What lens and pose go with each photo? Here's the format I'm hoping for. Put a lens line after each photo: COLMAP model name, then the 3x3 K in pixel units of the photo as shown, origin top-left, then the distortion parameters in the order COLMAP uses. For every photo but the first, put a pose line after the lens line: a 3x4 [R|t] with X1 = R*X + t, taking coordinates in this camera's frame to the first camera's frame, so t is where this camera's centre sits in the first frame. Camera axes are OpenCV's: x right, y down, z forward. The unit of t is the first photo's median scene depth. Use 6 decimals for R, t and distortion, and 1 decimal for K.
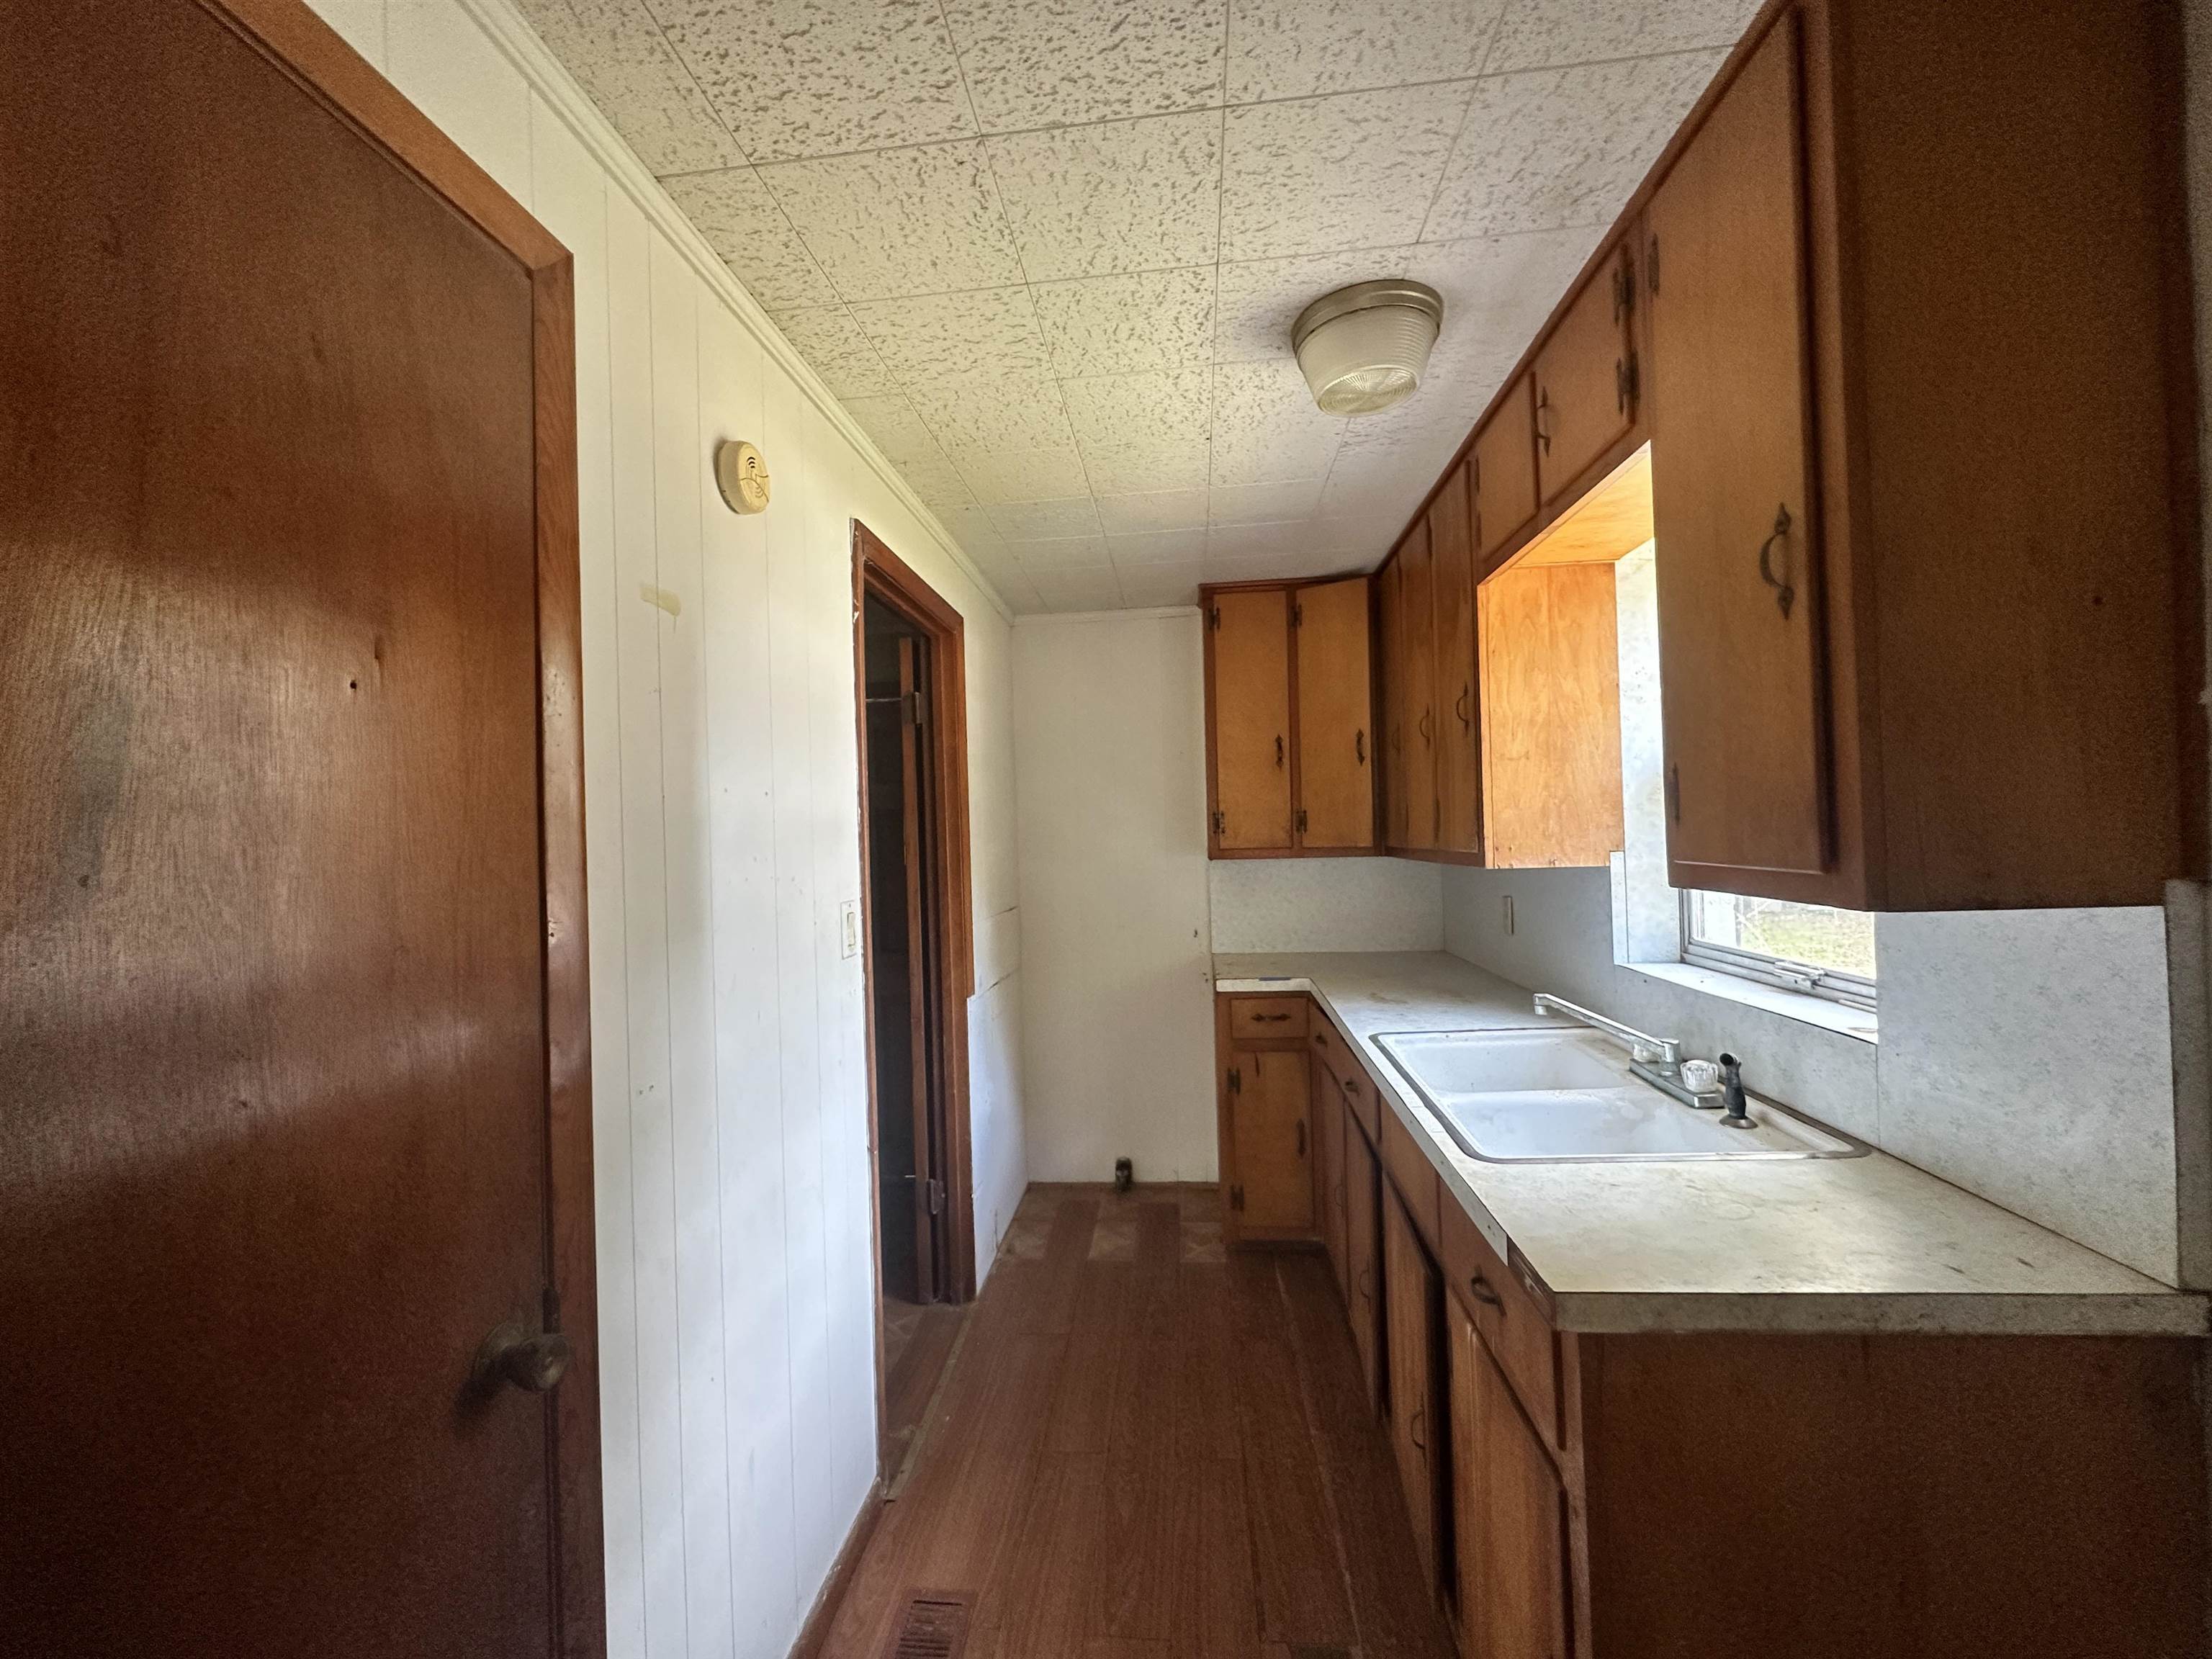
lens RADIAL K [[885.1, 0, 1106.8], [0, 885.1, 825.9], [0, 0, 1]] dist [-0.001538, -0.000520]
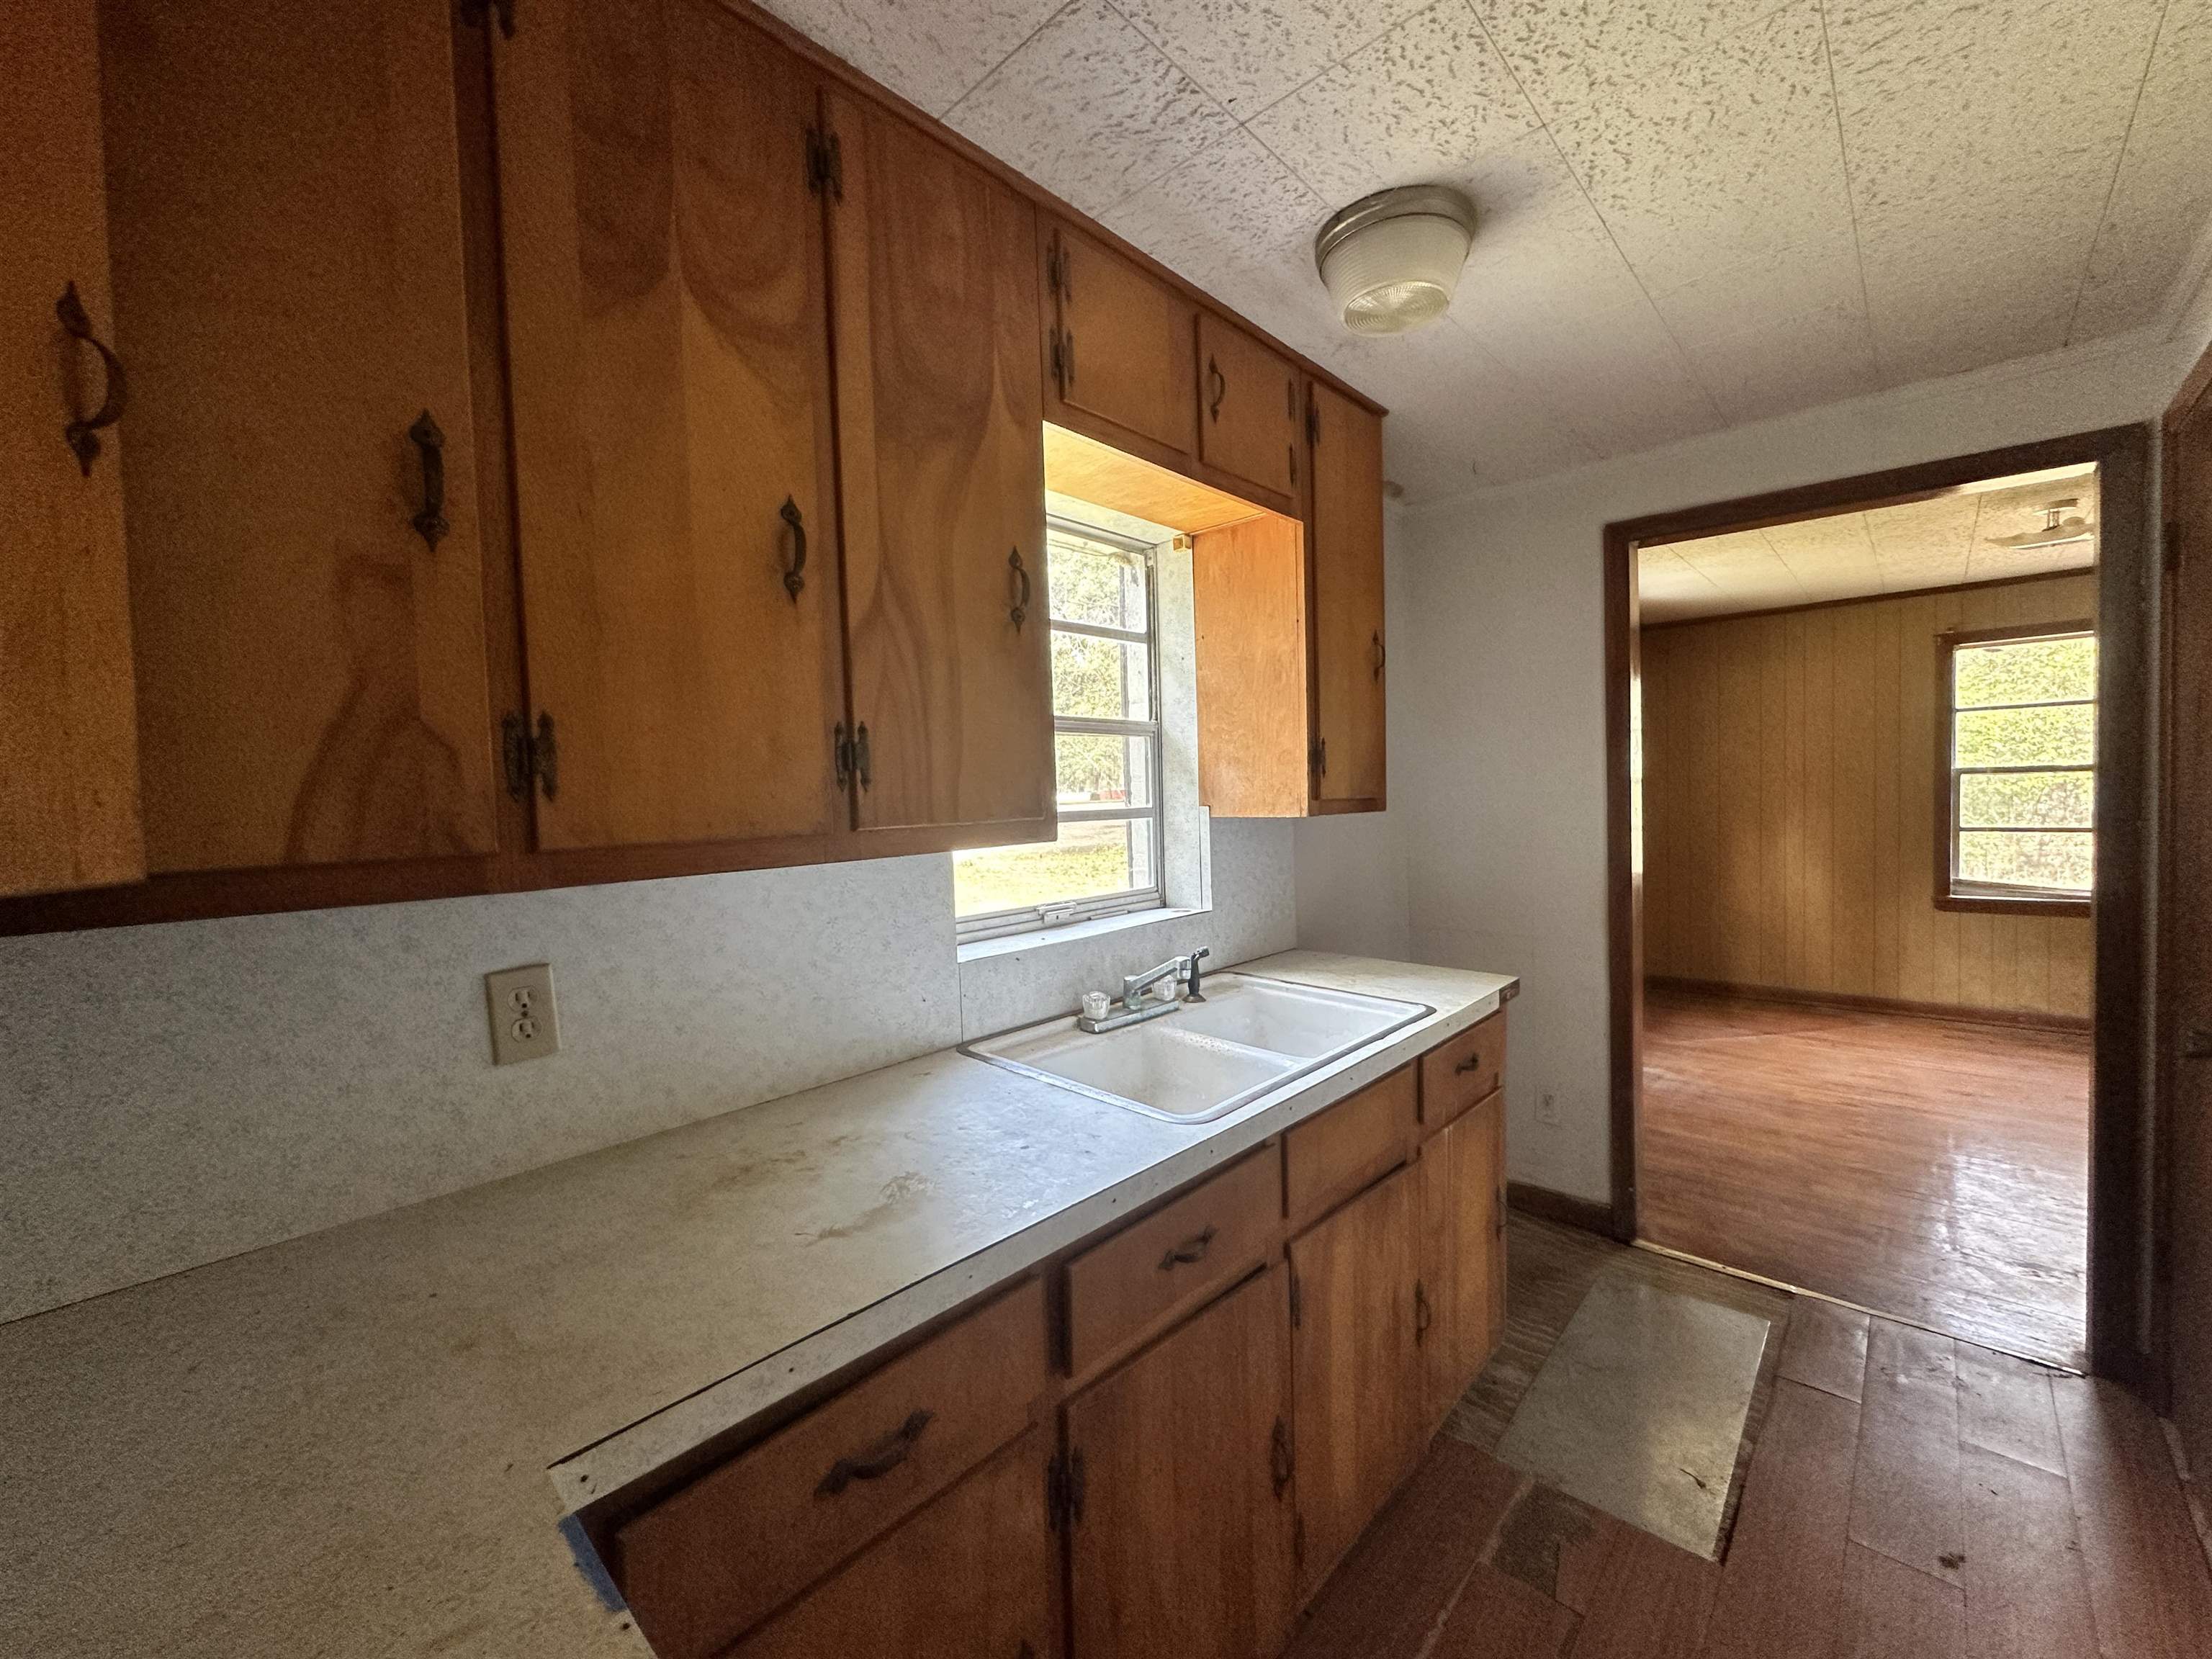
lens RADIAL K [[885.1, 0, 1122.8], [0, 885.1, 831.0], [0, 0, 1]] dist [-0.001538, -0.000520]
pose [[-0.798487, 0.026637, 0.601423, -0.025404], [0.045826, 0.998811, 0.016604, 0.033528], [-0.600266, 0.040819, -0.798758, 1.867452]]
